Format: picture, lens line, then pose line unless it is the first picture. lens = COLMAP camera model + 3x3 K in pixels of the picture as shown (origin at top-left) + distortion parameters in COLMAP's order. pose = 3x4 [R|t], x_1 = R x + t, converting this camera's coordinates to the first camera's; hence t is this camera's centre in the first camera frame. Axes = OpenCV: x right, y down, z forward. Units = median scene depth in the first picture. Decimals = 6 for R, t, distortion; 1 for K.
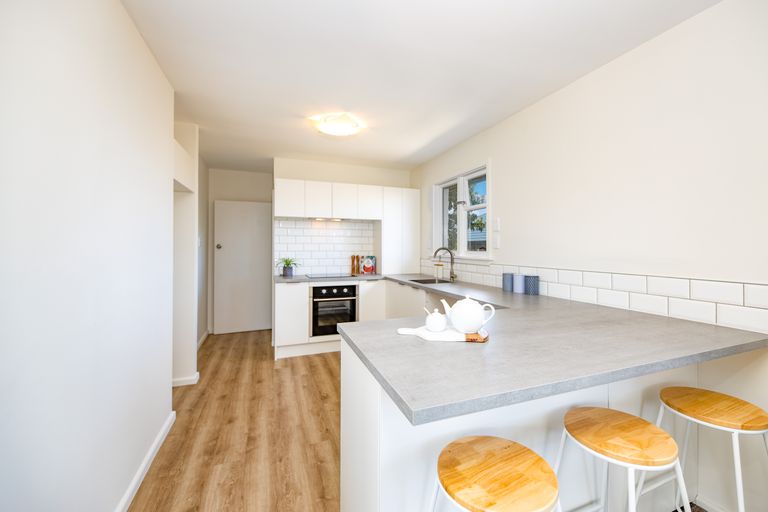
lens RADIAL K [[310.3, 0, 386.0], [0, 310.3, 251.2], [0, 0, 1]] dist [-0.010260, -0.000816]
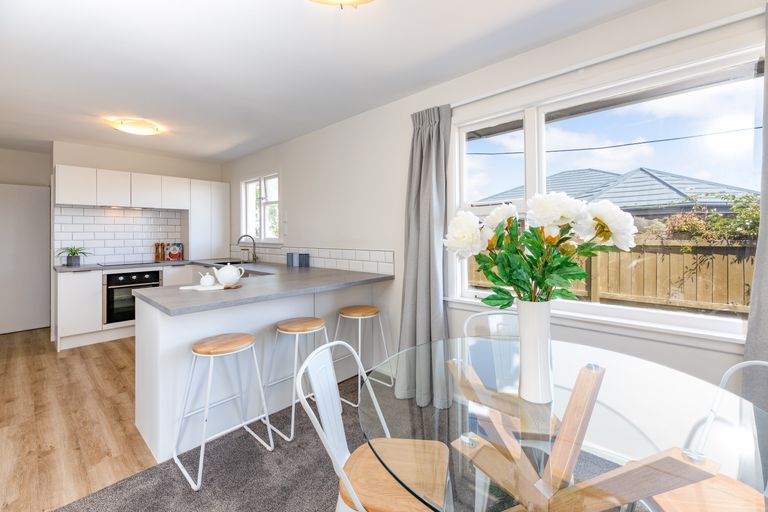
lens RADIAL K [[310.3, 0, 384.6], [0, 310.3, 232.9], [0, 0, 1]] dist [-0.010260, -0.000816]
pose [[0.873930, -0.006333, 0.486010, 0.070077], [0.014424, 0.999813, -0.012910, 0.004687], [-0.485837, 0.018293, 0.873858, -0.324877]]
